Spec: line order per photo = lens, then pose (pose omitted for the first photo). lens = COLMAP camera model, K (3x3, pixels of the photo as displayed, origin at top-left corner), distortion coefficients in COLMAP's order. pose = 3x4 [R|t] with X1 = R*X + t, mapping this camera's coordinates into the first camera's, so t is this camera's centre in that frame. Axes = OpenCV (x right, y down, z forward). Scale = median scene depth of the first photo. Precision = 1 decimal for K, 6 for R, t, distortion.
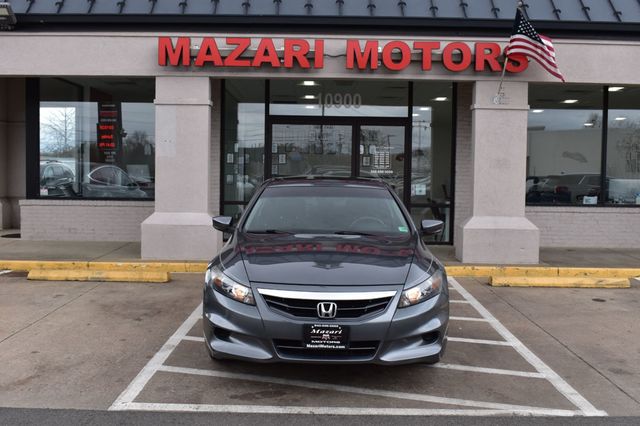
lens RADIAL K [[707.7, 0, 321.9], [0, 707.7, 212.3], [0, 0, 1]] dist [-0.064827, 0.000000]
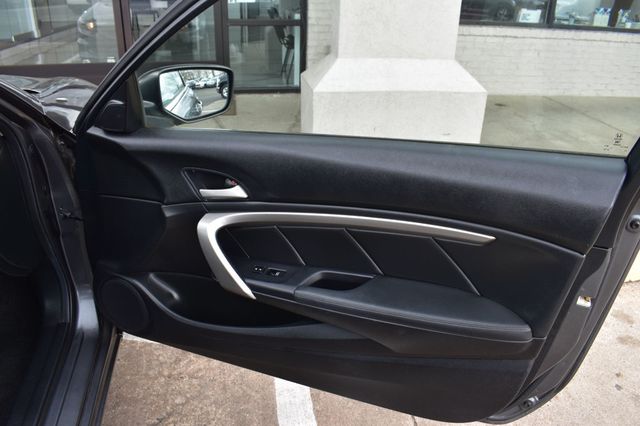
lens RADIAL K [[493.1, 0, 321.4], [0, 493.1, 215.0], [0, 0, 1]] dist [-0.092980, 0.010557]
pose [[0.986048, -0.061270, 0.154776, 0.156892], [-0.003166, 0.922727, 0.385442, -0.020567], [-0.166432, -0.380554, 0.909659, 0.715405]]
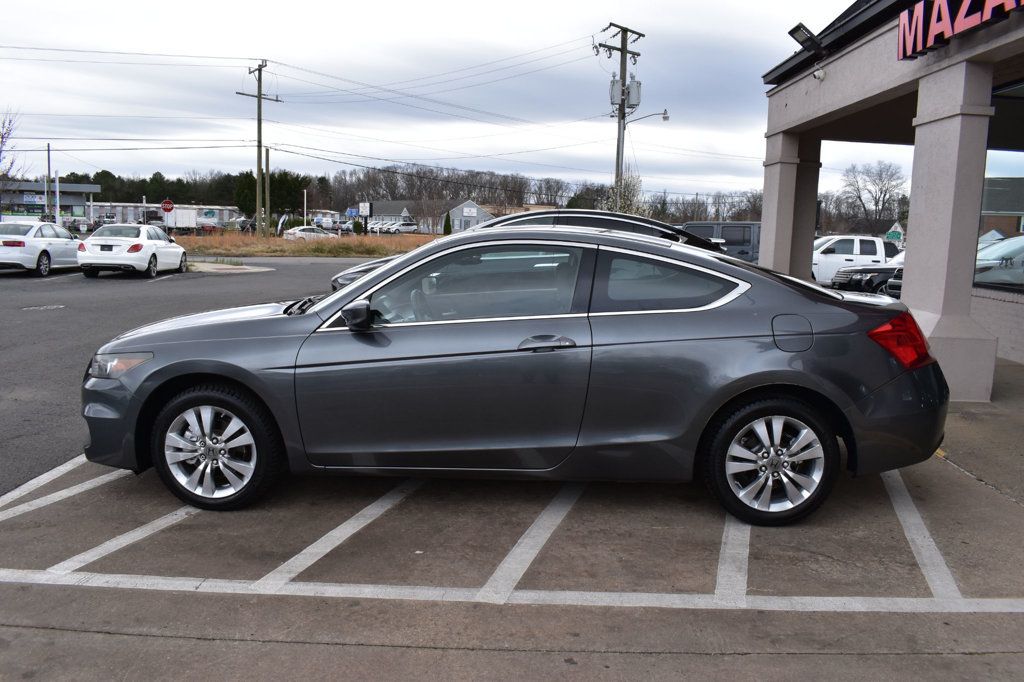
lens RADIAL K [[789.0, 0, 506.9], [0, 789.0, 347.0], [0, 0, 1]] dist [-0.092980, 0.010557]
pose [[-0.041715, 0.134410, -0.990047, 0.445942], [-0.086661, 0.986689, 0.137606, -0.027711], [0.995364, 0.091539, -0.029511, 0.694689]]
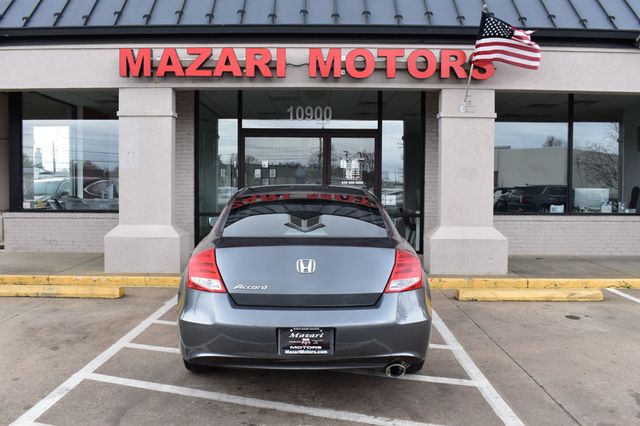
lens RADIAL K [[586.7, 0, 321.2], [0, 586.7, 212.0], [0, 0, 1]] dist [-0.079260, 0.000000]
pose [[0.999936, -0.007575, -0.008354, 0.055796], [0.007467, 0.999889, -0.012902, -0.005256], [0.008451, 0.012839, 0.999882, 0.185434]]
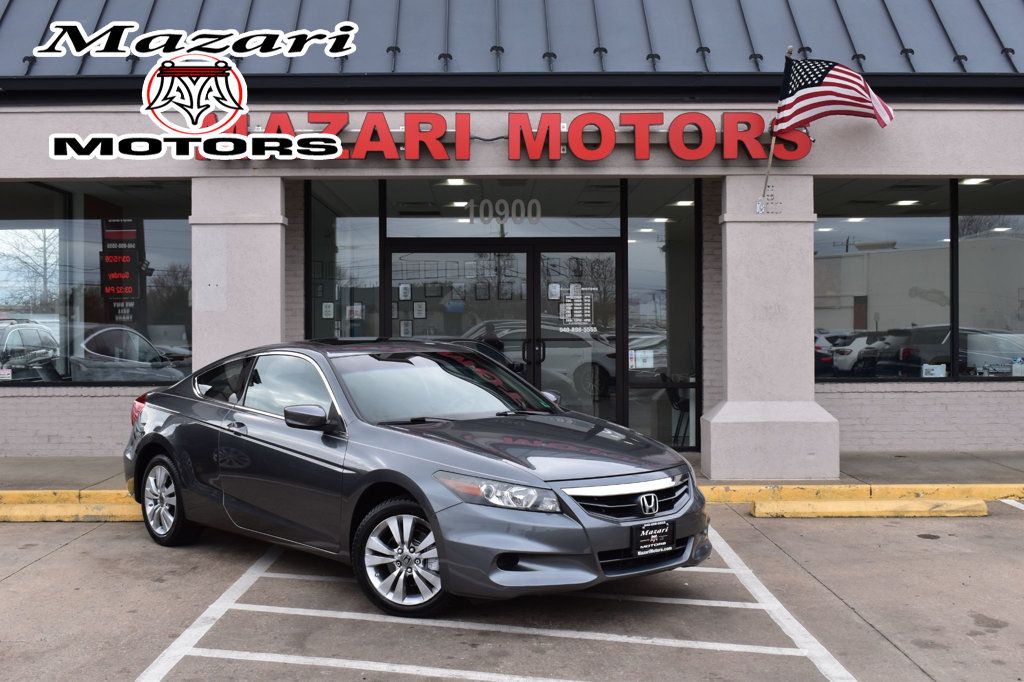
lens RADIAL K [[1264.2, 0, 513.7], [0, 1264.2, 340.5], [0, 0, 1]] dist [-0.049090, 0.000000]
pose [[0.999805, -0.018580, 0.006662, 0.028417], [0.018884, 0.998623, -0.048943, 0.002927], [-0.005743, 0.049059, 0.998779, -0.066346]]
